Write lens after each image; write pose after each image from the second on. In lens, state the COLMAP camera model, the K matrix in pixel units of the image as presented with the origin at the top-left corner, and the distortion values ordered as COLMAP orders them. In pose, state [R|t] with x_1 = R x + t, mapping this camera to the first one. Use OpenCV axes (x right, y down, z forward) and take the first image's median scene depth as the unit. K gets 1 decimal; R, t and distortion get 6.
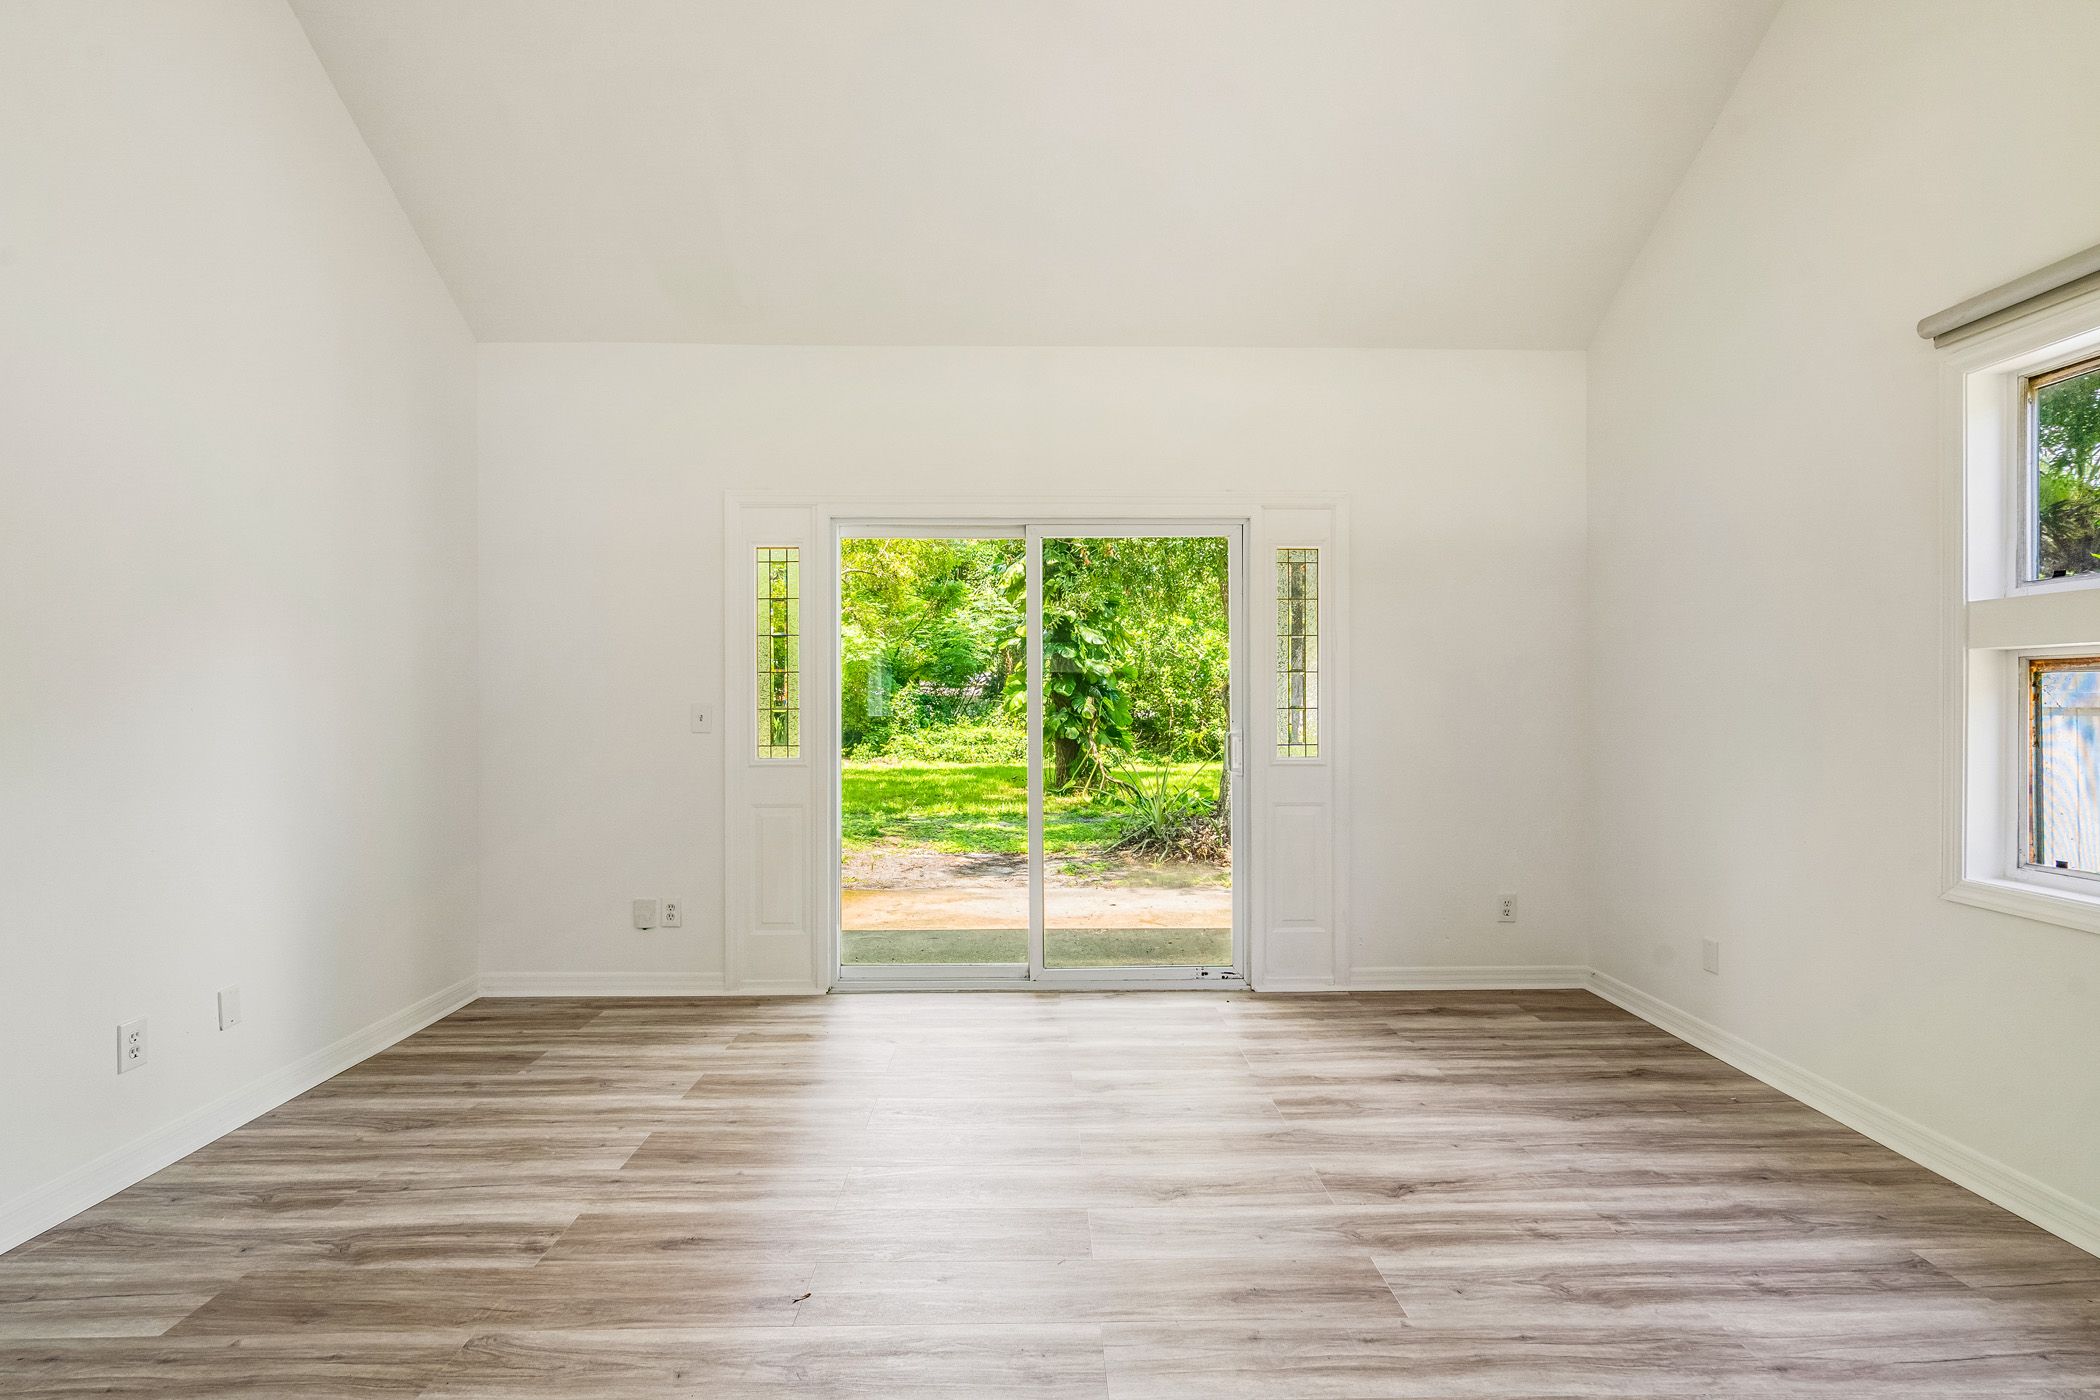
lens RADIAL K [[993.3, 0, 1089.4], [0, 993.3, 681.8], [0, 0, 1]] dist [-0.004423, 0.004291]
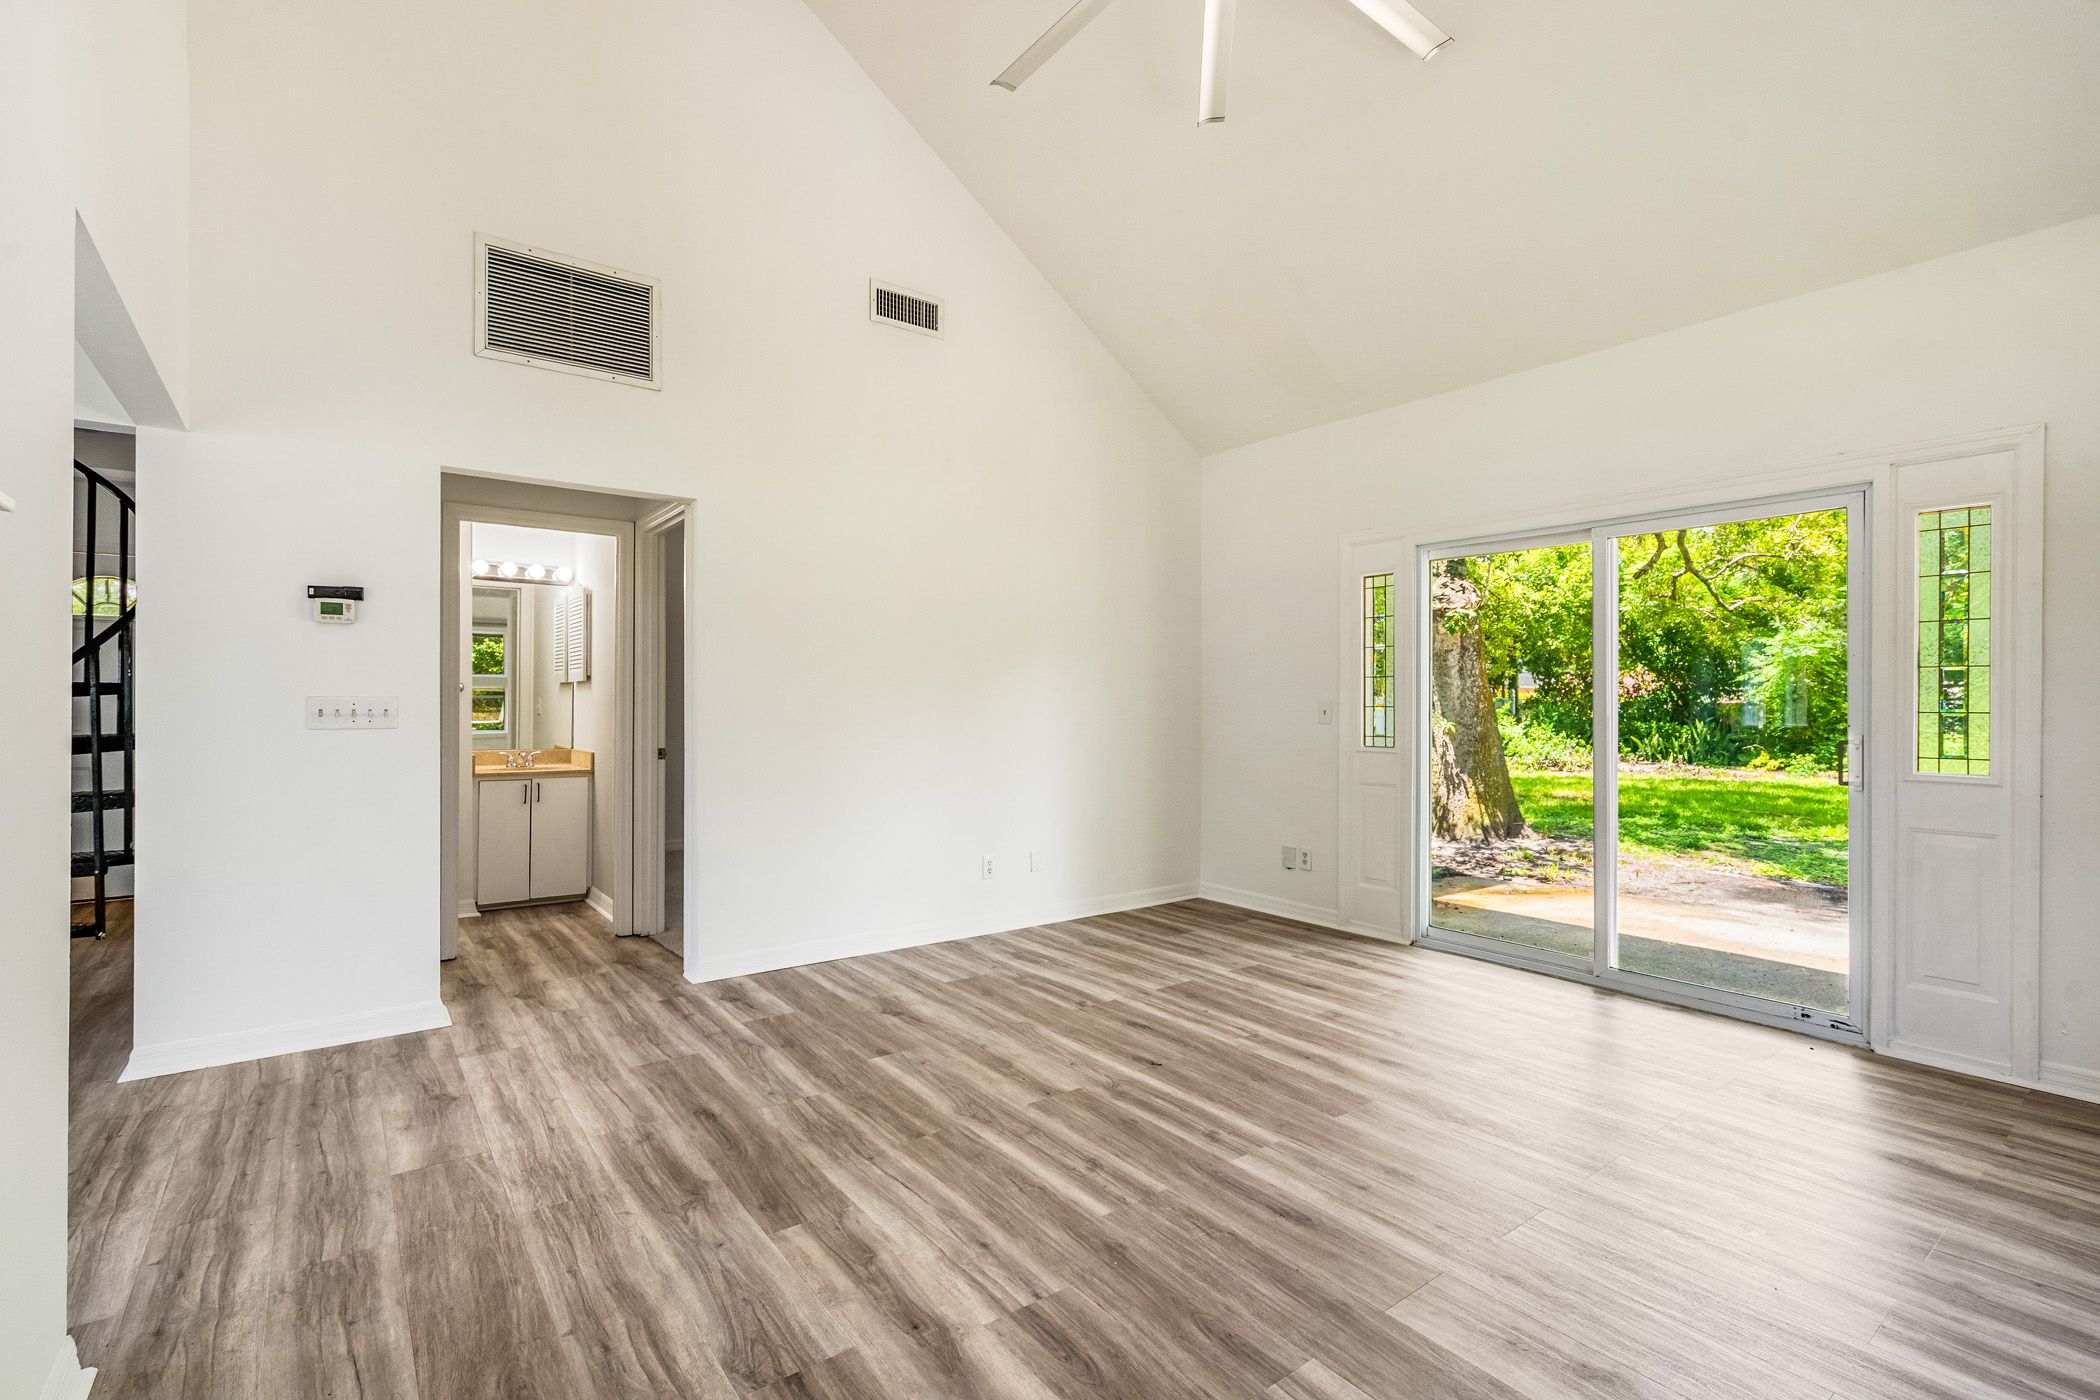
lens RADIAL K [[993.3, 0, 1059.8], [0, 993.3, 686.7], [0, 0, 1]] dist [-0.004423, 0.004291]
pose [[0.579509, -0.007449, -0.814932, 0.543245], [0.011189, 0.999937, -0.001184, -0.000298], [0.814889, -0.008432, 0.579555, -0.040990]]
